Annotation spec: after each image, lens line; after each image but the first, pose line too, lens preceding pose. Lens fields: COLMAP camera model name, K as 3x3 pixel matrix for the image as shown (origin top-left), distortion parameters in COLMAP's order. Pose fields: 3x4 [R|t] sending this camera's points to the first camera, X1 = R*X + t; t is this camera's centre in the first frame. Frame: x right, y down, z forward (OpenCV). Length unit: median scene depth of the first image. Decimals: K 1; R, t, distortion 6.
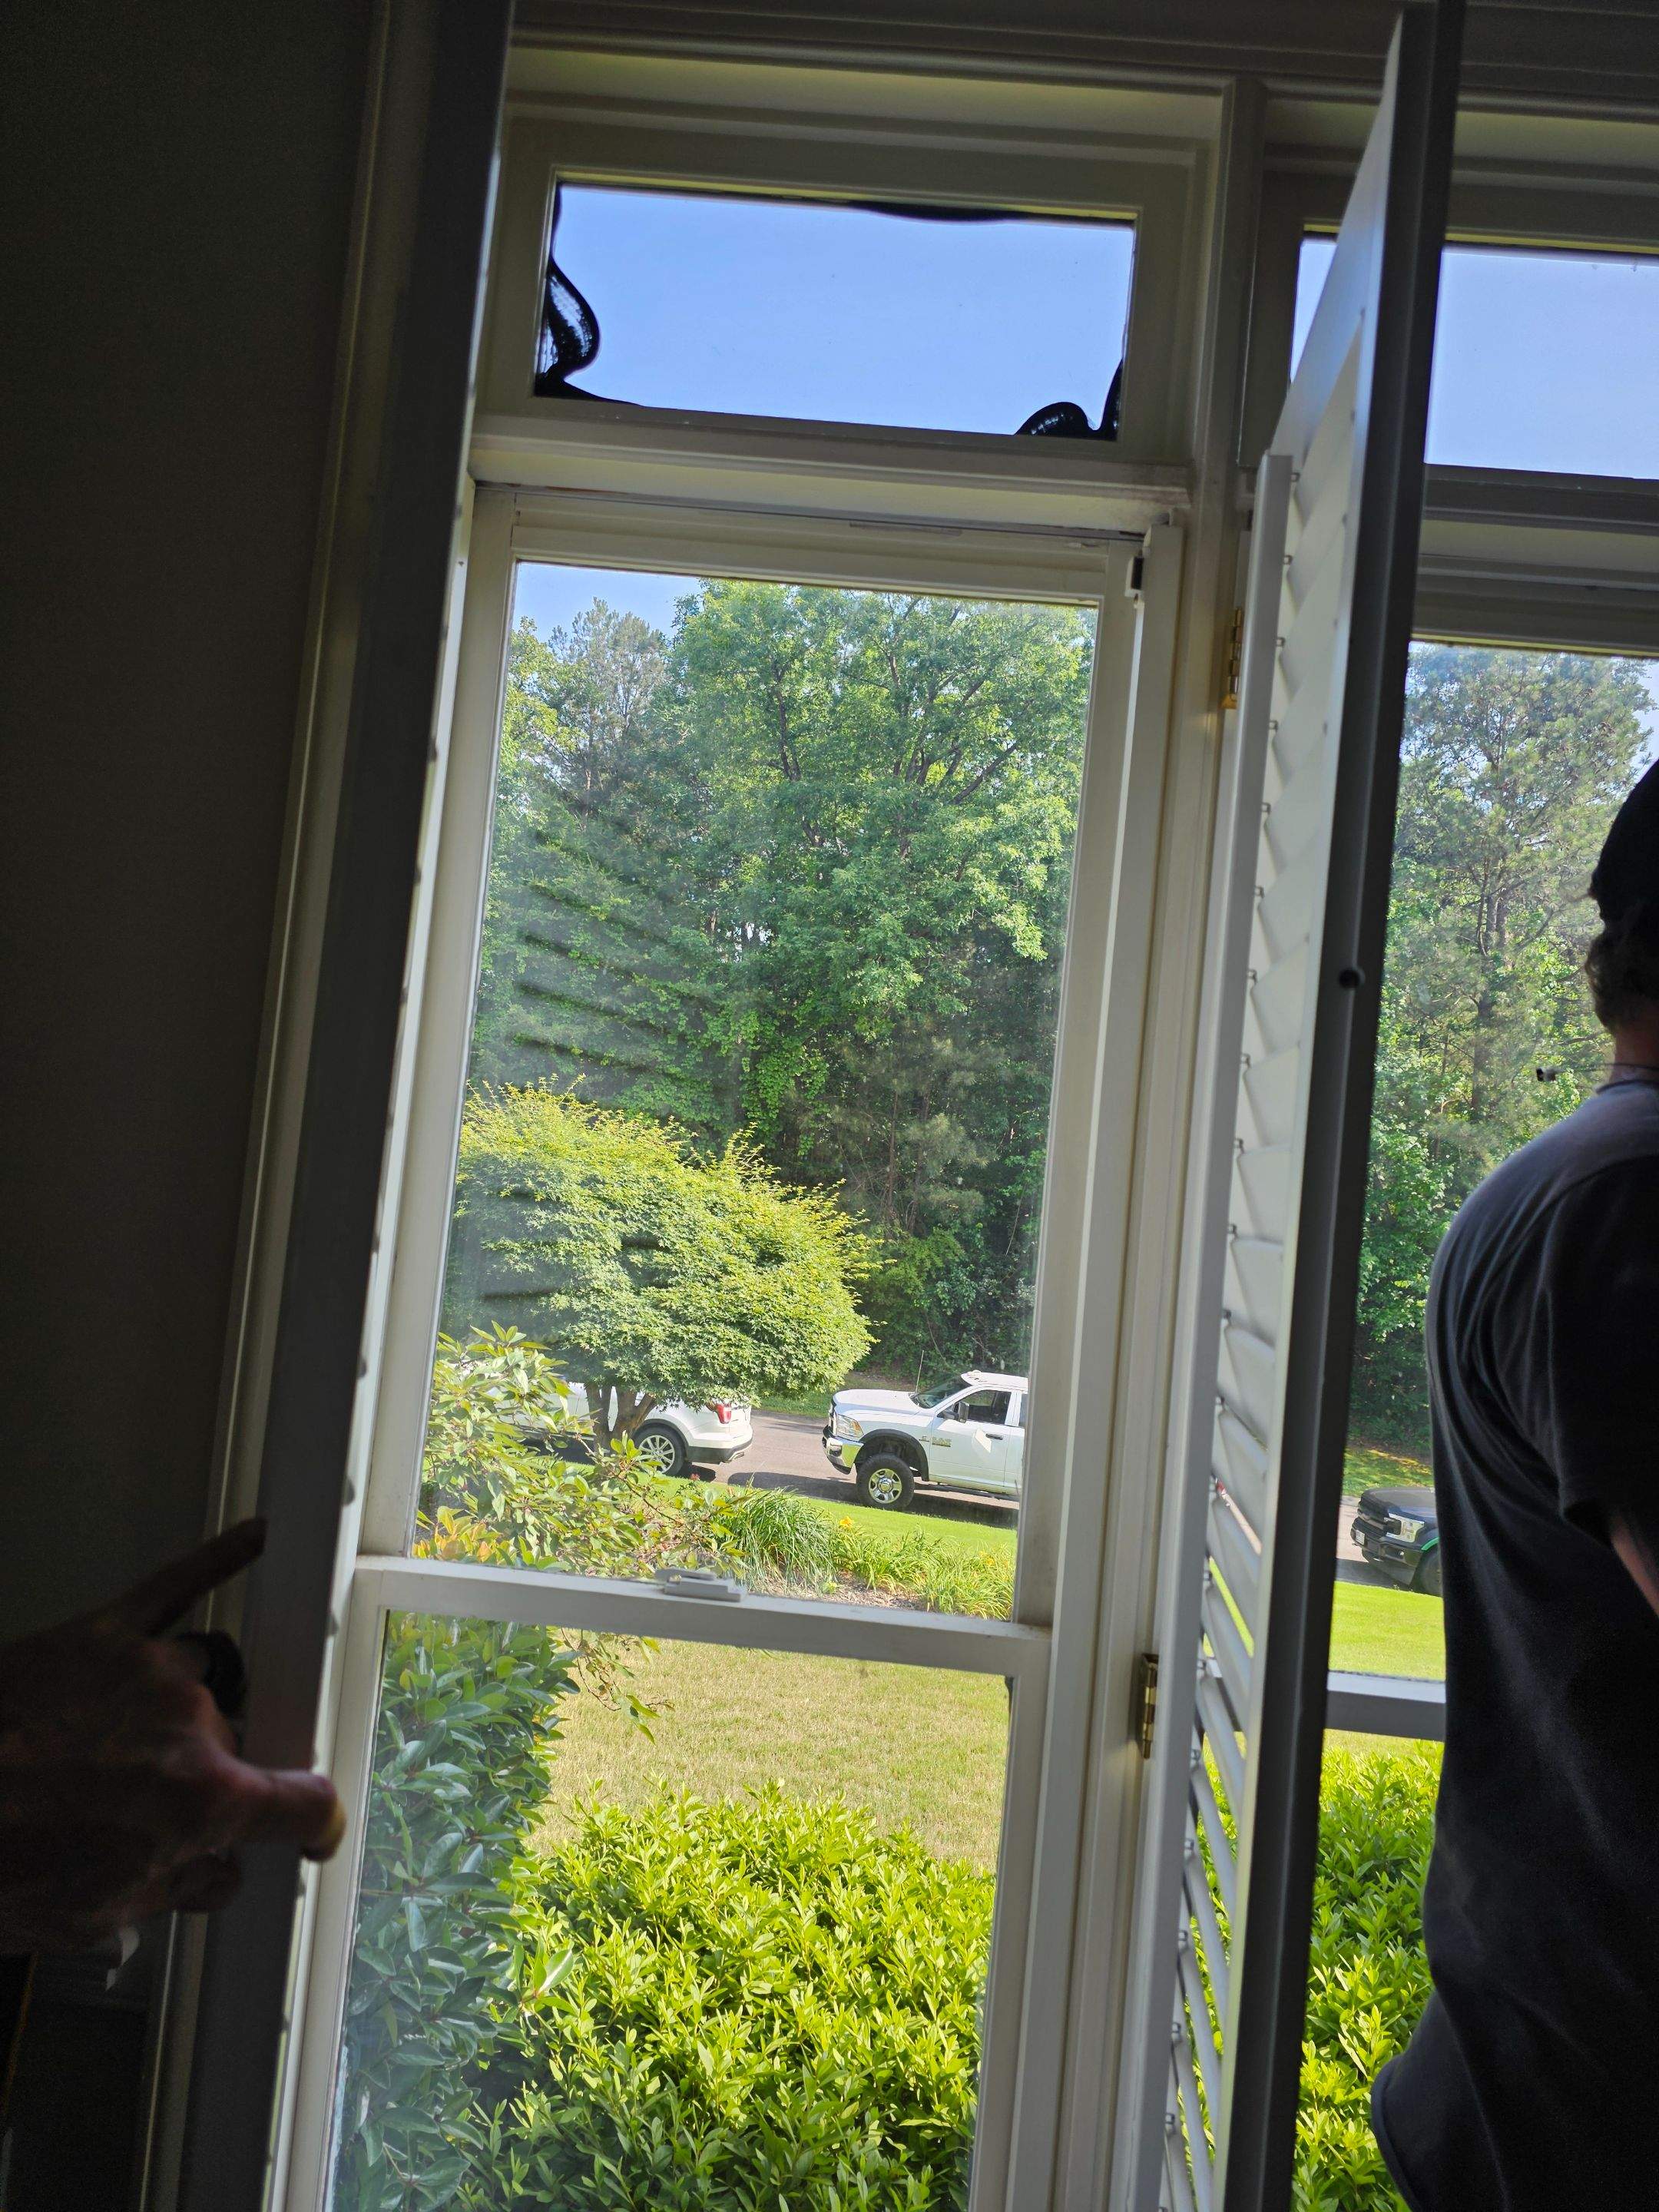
lens RADIAL K [[1491.4, 0, 827.1], [0, 1491.4, 1092.5], [0, 0, 1]] dist [0.055457, -0.049822]
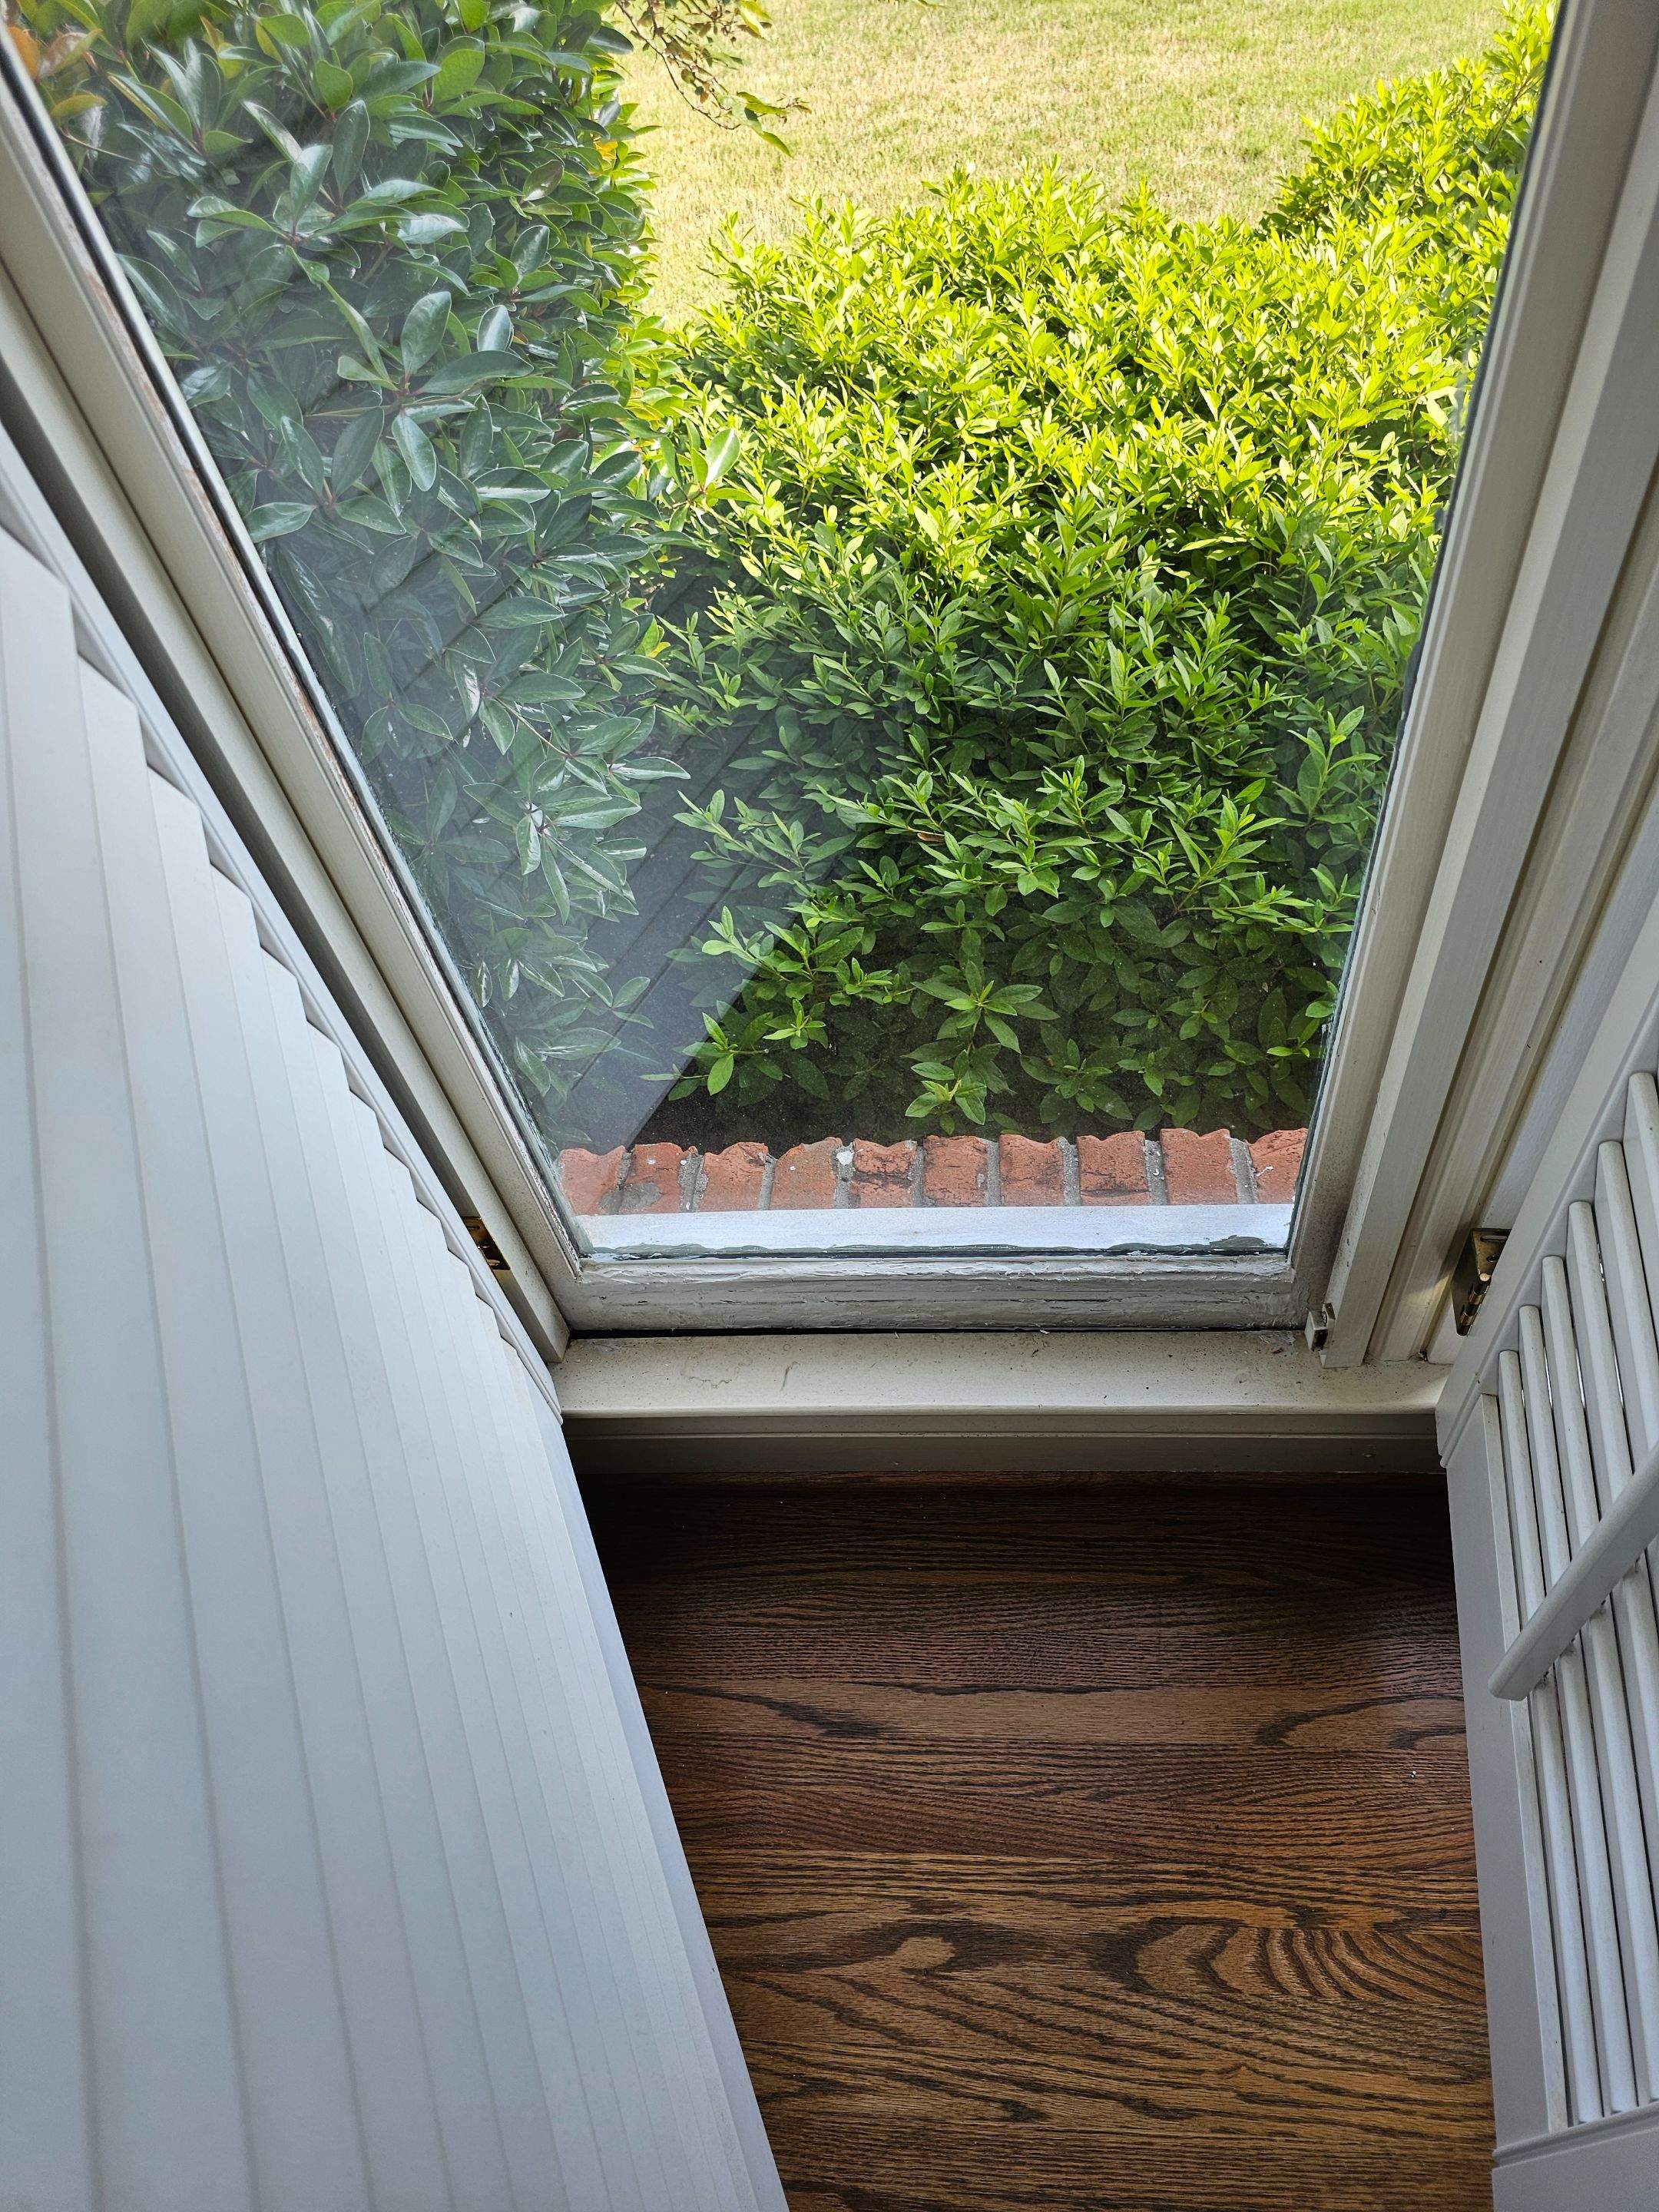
lens RADIAL K [[1491.4, 0, 827.1], [0, 1491.4, 1092.5], [0, 0, 1]] dist [0.055457, -0.049822]
pose [[0.976529, -0.109520, -0.185463, -0.017064], [0.214614, 0.567642, 0.794810, 0.159603], [0.018229, -0.815958, 0.577824, 0.281056]]
